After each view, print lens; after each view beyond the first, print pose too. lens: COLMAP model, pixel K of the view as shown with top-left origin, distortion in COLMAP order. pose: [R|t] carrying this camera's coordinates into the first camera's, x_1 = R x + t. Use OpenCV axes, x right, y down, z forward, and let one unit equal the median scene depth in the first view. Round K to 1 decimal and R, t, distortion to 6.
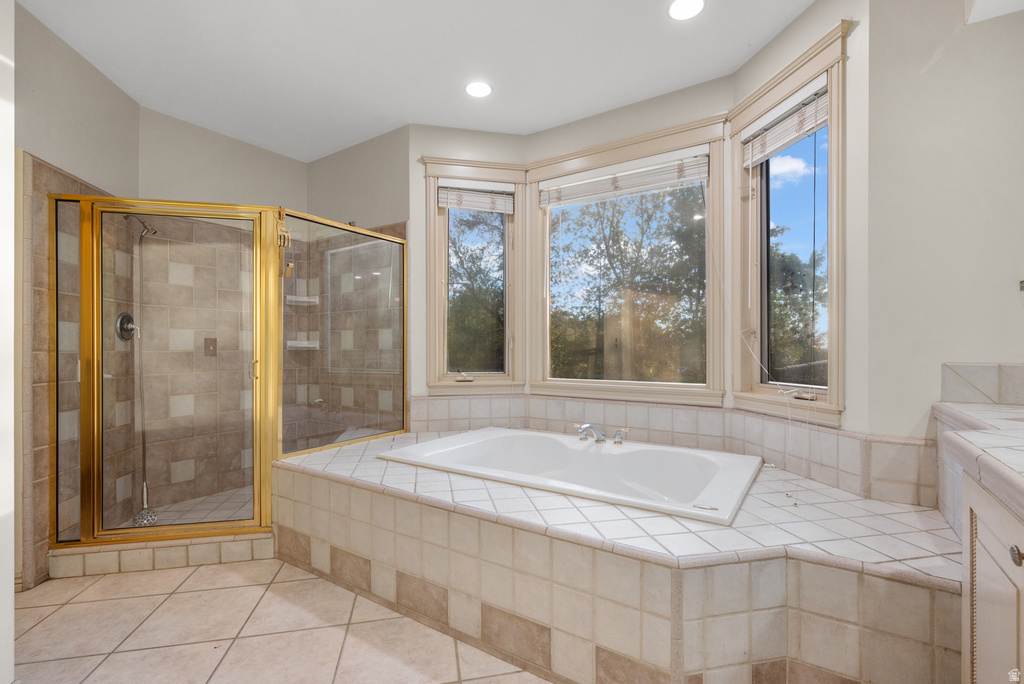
lens RADIAL K [[473.9, 0, 501.3], [0, 473.9, 348.8], [0, 0, 1]] dist [-0.001533, 0.000587]
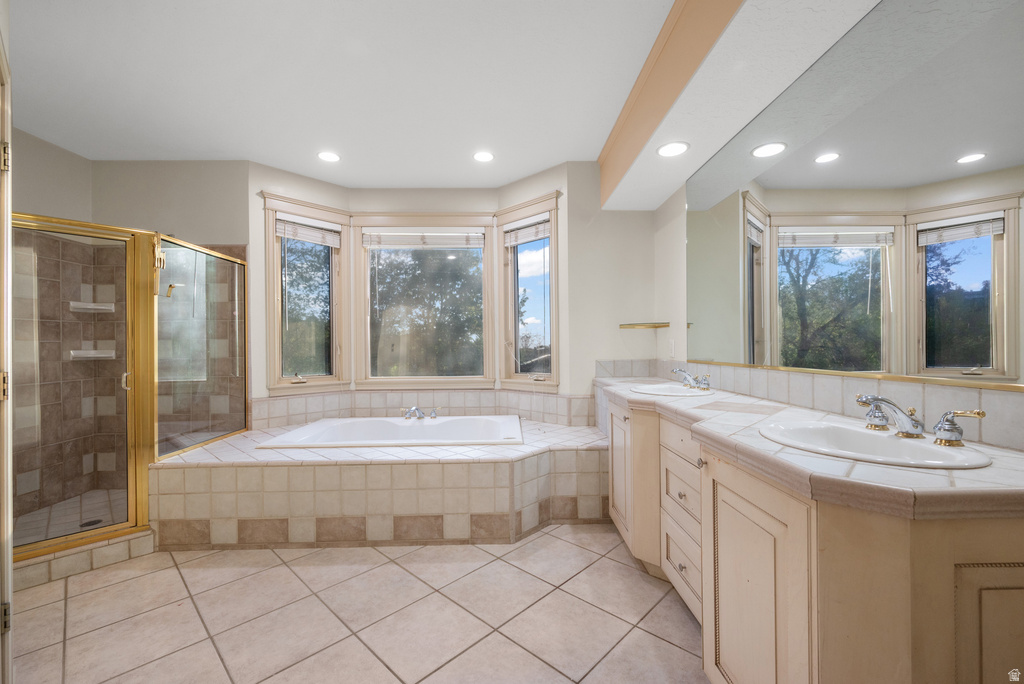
lens RADIAL K [[425.9, 0, 517.9], [0, 425.9, 344.1], [0, 0, 1]] dist [-0.008964, 0.000042]
pose [[0.818850, -0.004939, 0.573986, -0.341590], [0.011058, 0.999913, -0.007171, -0.022887], [-0.573900, 0.012219, 0.818834, -0.282836]]
